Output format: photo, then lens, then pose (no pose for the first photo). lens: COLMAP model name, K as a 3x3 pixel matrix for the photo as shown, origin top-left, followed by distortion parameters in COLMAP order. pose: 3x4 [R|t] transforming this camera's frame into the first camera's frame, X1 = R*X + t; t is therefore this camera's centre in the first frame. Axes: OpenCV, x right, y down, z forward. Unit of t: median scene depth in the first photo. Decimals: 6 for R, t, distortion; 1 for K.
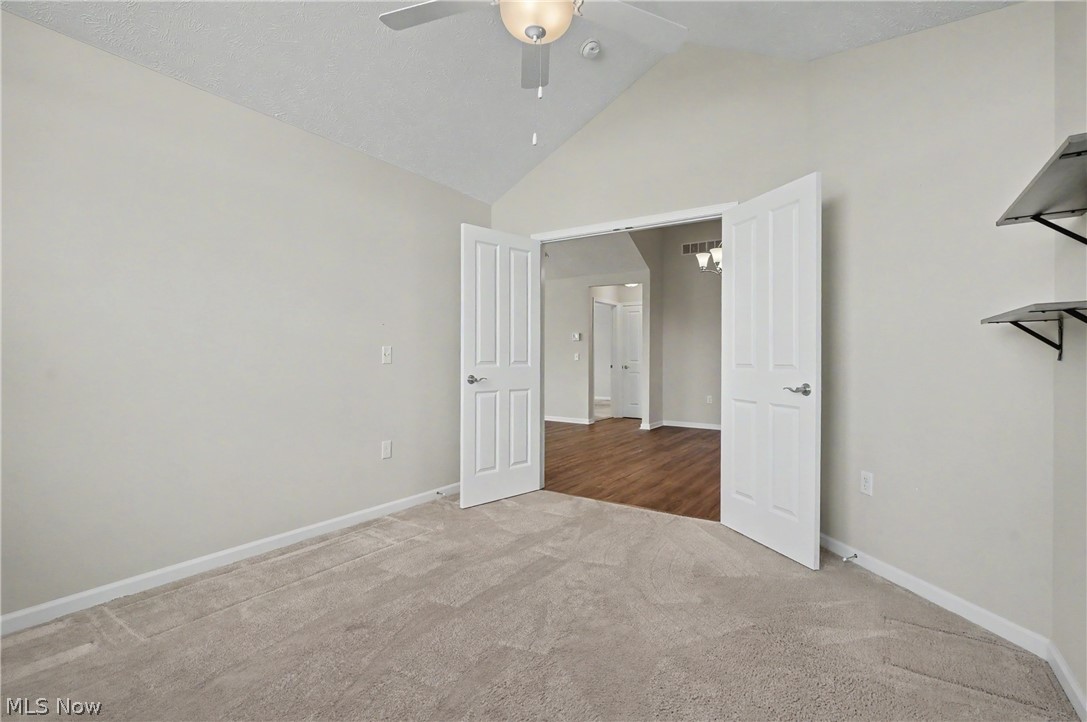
lens RADIAL K [[498.8, 0, 540.8], [0, 498.8, 358.7], [0, 0, 1]] dist [-0.008934, -0.000401]
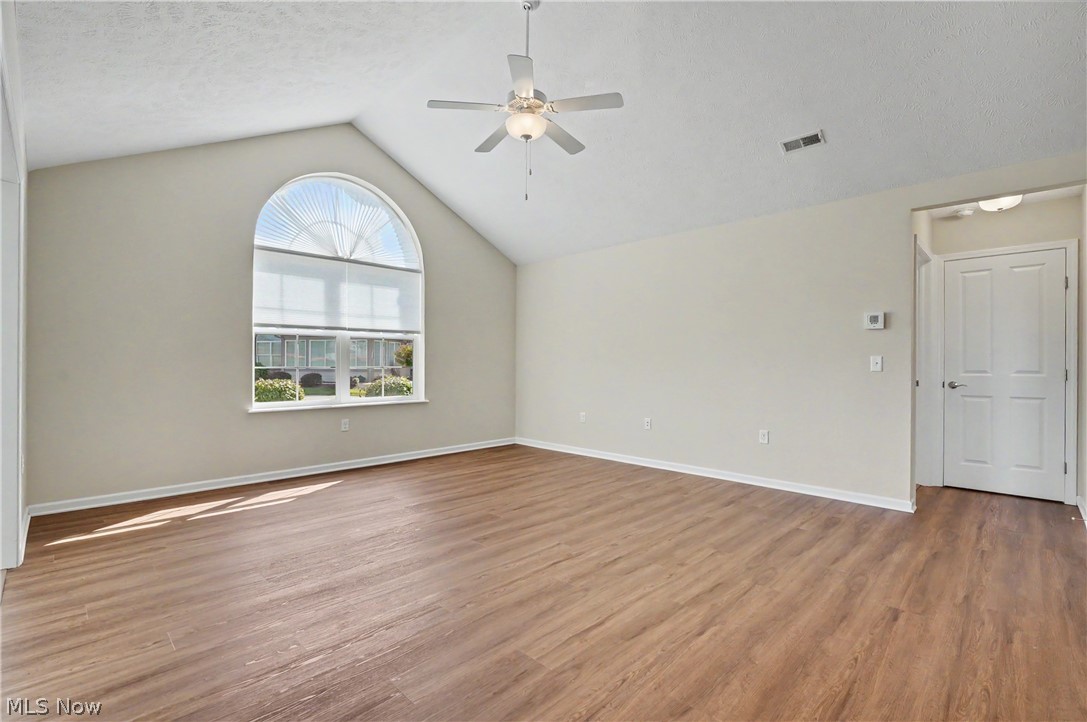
lens RADIAL K [[478.0, 0, 543.5], [0, 478.0, 361.0], [0, 0, 1]] dist [-0.034991, -0.000037]
pose [[0.982464, -0.004959, -0.186388, -0.140847], [0.003432, 0.999958, -0.008516, -0.003643], [0.186423, 0.007727, 0.982439, 0.476385]]
